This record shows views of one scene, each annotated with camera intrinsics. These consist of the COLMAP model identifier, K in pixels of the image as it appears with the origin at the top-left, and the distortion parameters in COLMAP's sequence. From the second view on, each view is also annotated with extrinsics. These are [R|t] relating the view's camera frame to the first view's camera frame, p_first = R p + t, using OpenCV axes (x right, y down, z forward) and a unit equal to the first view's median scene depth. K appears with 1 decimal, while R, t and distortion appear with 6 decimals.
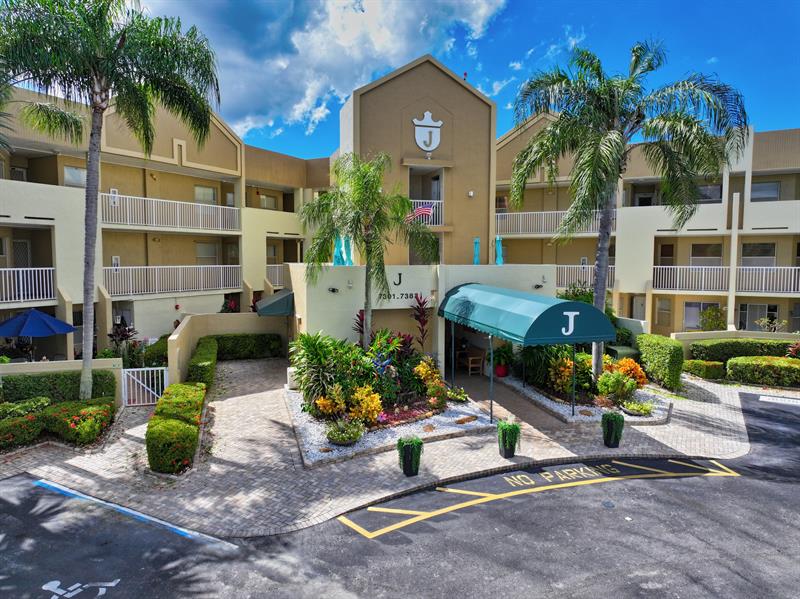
lens RADIAL K [[559.7, 0, 395.1], [0, 559.7, 300.0], [0, 0, 1]] dist [-0.001513, 0.001000]
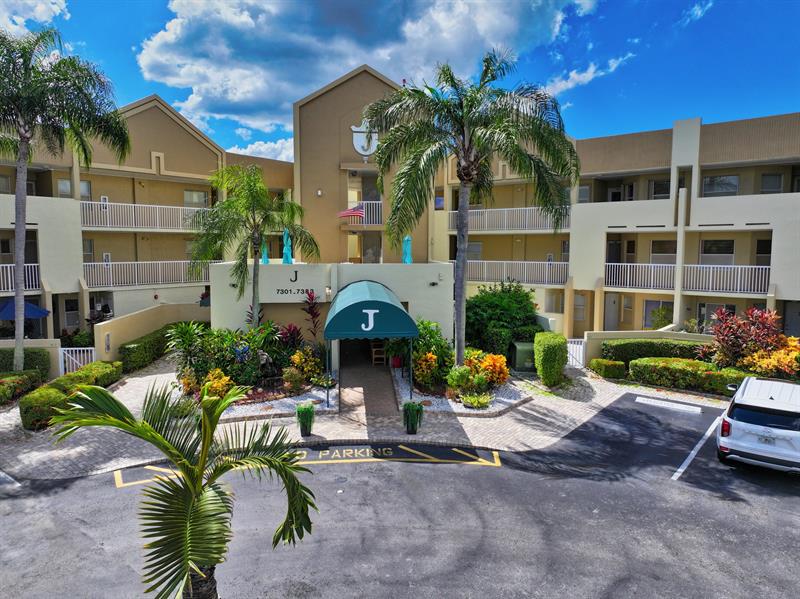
lens RADIAL K [[560.6, 0, 400.0], [0, 560.6, 299.5], [0, 0, 1]] dist [0.006196, 0.001246]
pose [[0.981722, 0.017612, -0.189504, 0.378547], [-0.013950, 0.999690, 0.020640, -0.015149], [0.189808, -0.017620, 0.981663, -0.053361]]
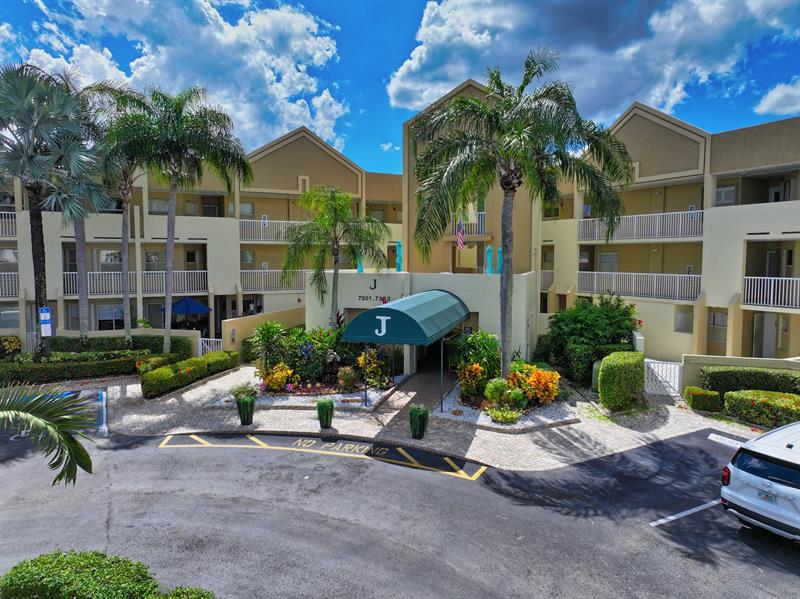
lens RADIAL K [[560.6, 0, 400.0], [0, 560.6, 299.5], [0, 0, 1]] dist [0.006196, 0.001246]
pose [[0.827031, 0.042218, -0.560568, 0.652204], [-0.042041, 0.999028, 0.013216, -0.020484], [0.560581, 0.012637, 0.828003, 0.026868]]
